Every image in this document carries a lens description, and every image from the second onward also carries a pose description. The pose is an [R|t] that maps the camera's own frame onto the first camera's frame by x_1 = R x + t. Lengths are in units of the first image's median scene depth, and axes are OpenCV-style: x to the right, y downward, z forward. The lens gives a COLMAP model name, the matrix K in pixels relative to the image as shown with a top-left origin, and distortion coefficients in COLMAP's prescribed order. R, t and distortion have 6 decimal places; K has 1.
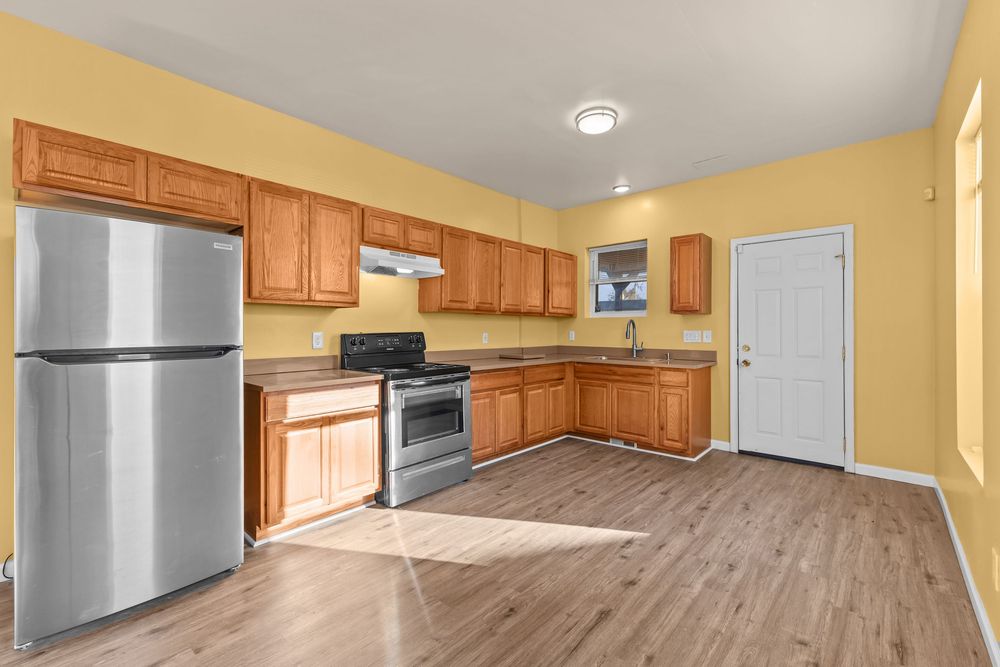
lens RADIAL K [[432.8, 0, 497.7], [0, 432.8, 330.1], [0, 0, 1]] dist [0.006510, -0.000352]
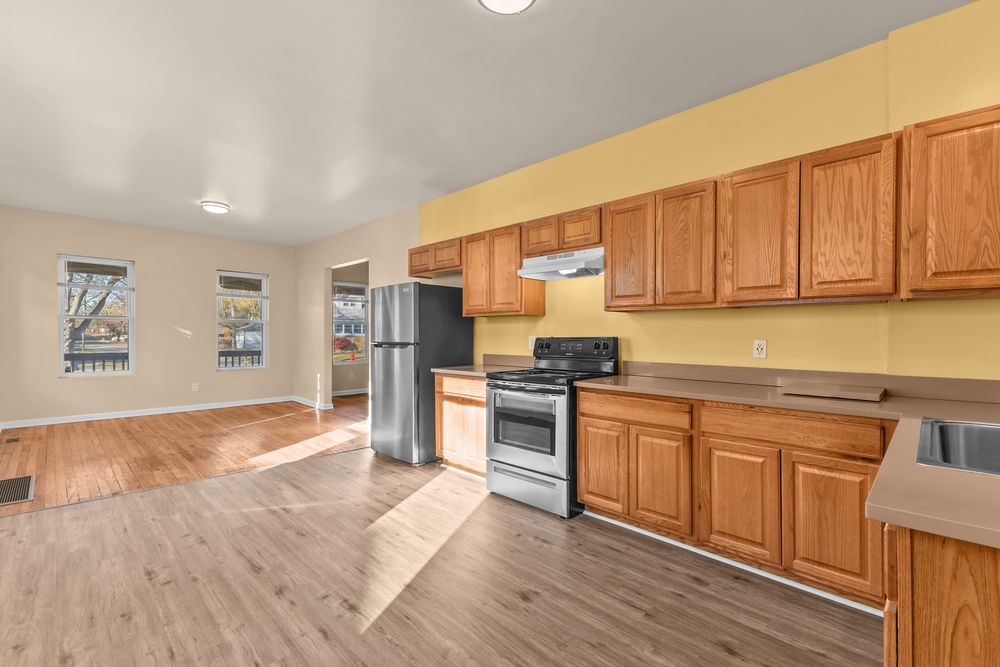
lens RADIAL K [[432.8, 0, 497.6], [0, 432.8, 334.8], [0, 0, 1]] dist [0.006510, -0.000352]
pose [[-0.054036, 0.001939, -0.998537, 0.847172], [-0.001685, 0.999997, 0.002033, -0.000815], [0.998538, 0.001792, -0.054032, 1.036913]]
